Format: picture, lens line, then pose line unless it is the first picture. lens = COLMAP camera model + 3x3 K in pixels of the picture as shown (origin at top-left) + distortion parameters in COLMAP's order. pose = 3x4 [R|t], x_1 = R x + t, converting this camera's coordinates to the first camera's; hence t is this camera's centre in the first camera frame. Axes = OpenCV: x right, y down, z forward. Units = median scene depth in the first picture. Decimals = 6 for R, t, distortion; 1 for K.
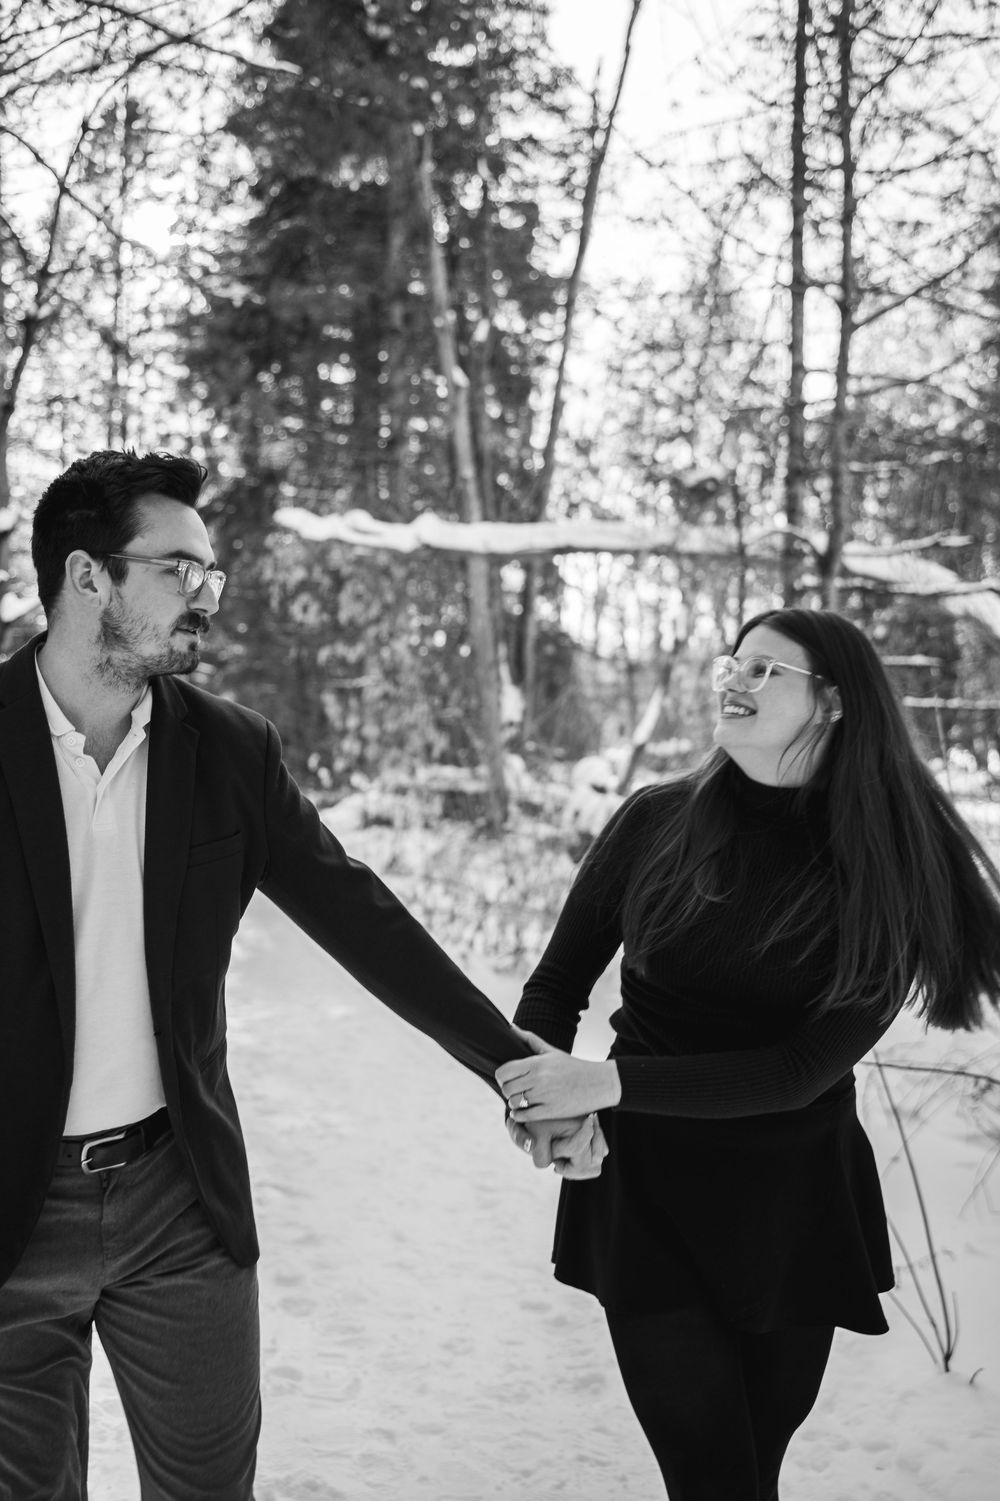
lens RADIAL K [[2080.1, 0, 496.7], [0, 2080.1, 753.4], [0, 0, 1]] dist [0.037939, 0.000000]
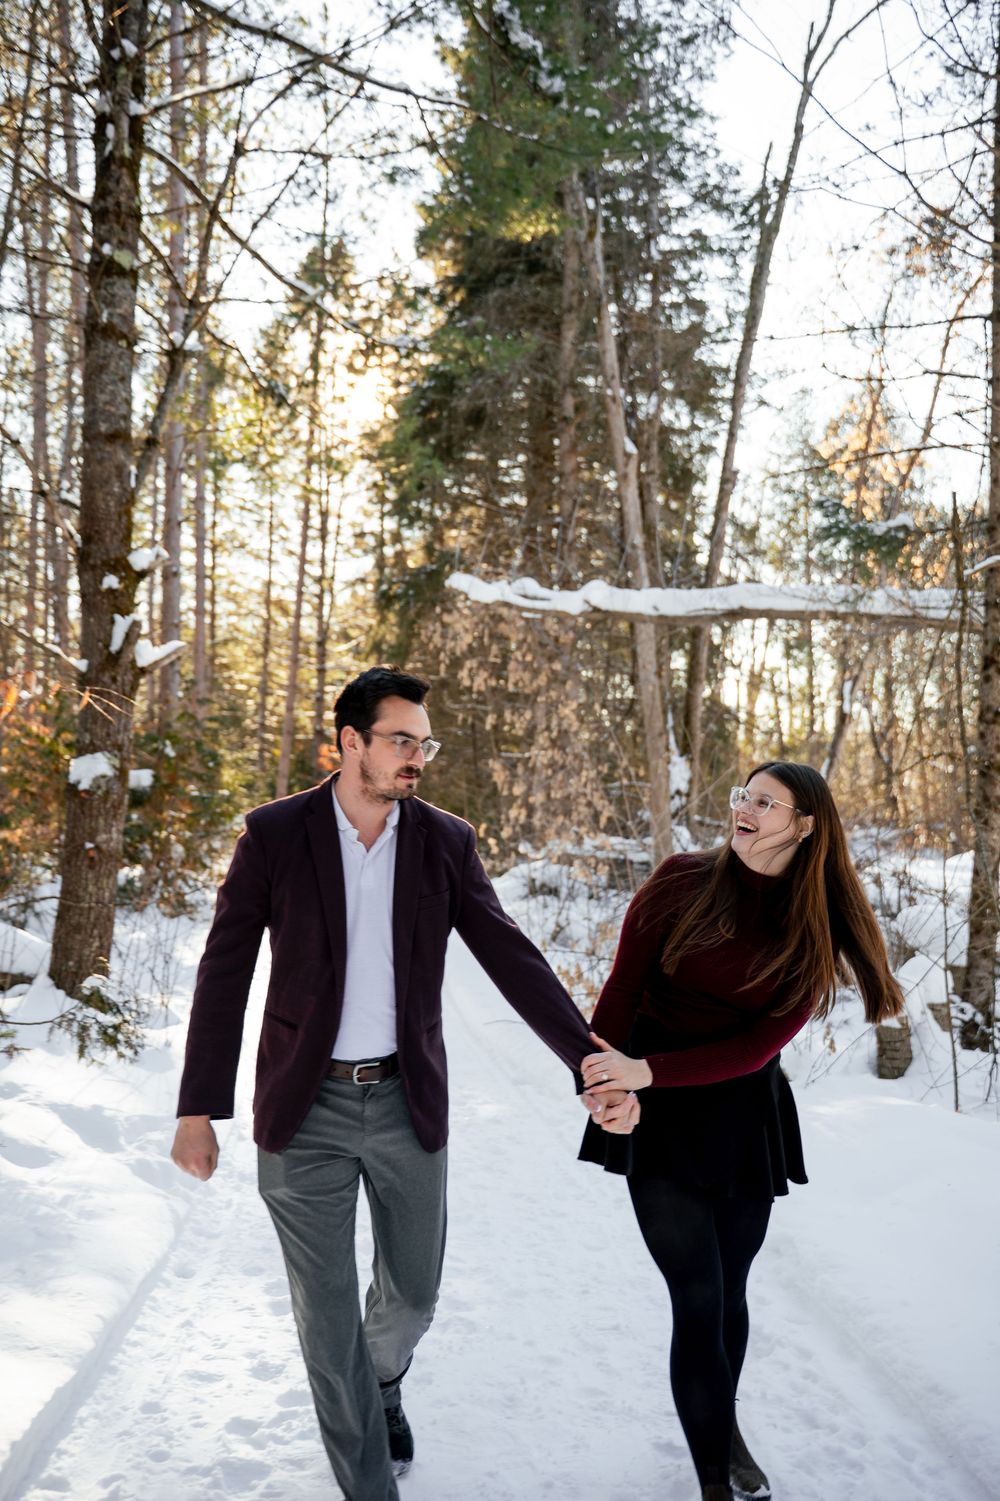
lens RADIAL K [[1664.4, 0, 506.8], [0, 1664.4, 742.2], [0, 0, 1]] dist [-0.030886, 0.000000]
pose [[0.996163, 0.007672, -0.087182, -0.005615], [-0.012444, 0.998446, -0.054326, 0.005281], [0.086629, 0.055203, 0.994710, 0.195299]]
